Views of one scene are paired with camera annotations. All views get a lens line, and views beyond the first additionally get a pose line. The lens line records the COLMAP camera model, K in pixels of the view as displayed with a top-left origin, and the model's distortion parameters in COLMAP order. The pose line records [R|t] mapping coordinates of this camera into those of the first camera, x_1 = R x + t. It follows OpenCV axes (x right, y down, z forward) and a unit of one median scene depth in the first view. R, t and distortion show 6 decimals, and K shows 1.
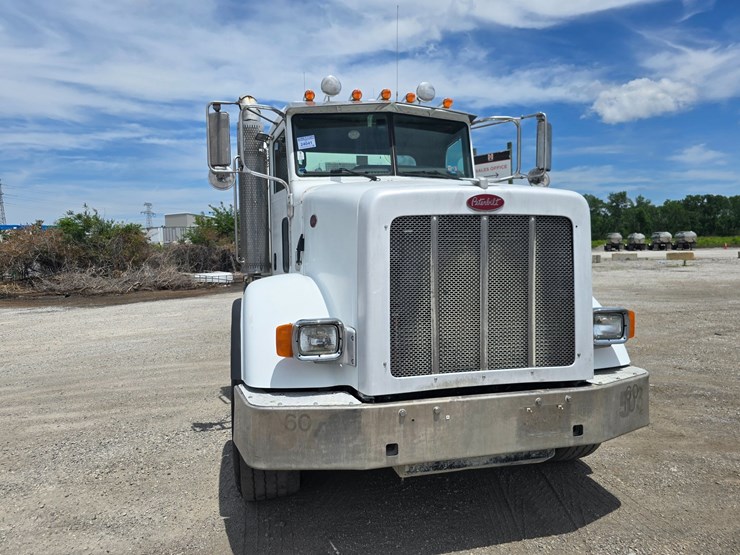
lens RADIAL K [[506.9, 0, 361.8], [0, 506.9, 264.0], [0, 0, 1]] dist [0.041950, -0.034036]
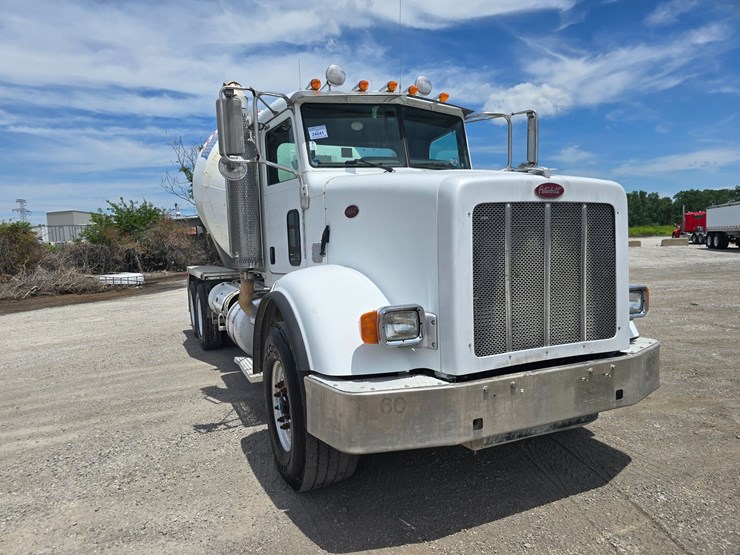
lens RADIAL K [[504.9, 0, 363.2], [0, 504.9, 279.3], [0, 0, 1]] dist [0.044674, -0.033001]
pose [[0.980910, -0.032143, 0.191789, -0.251991], [0.025115, 0.998925, 0.038964, 0.010147], [-0.192835, -0.033404, 0.980663, 0.011702]]
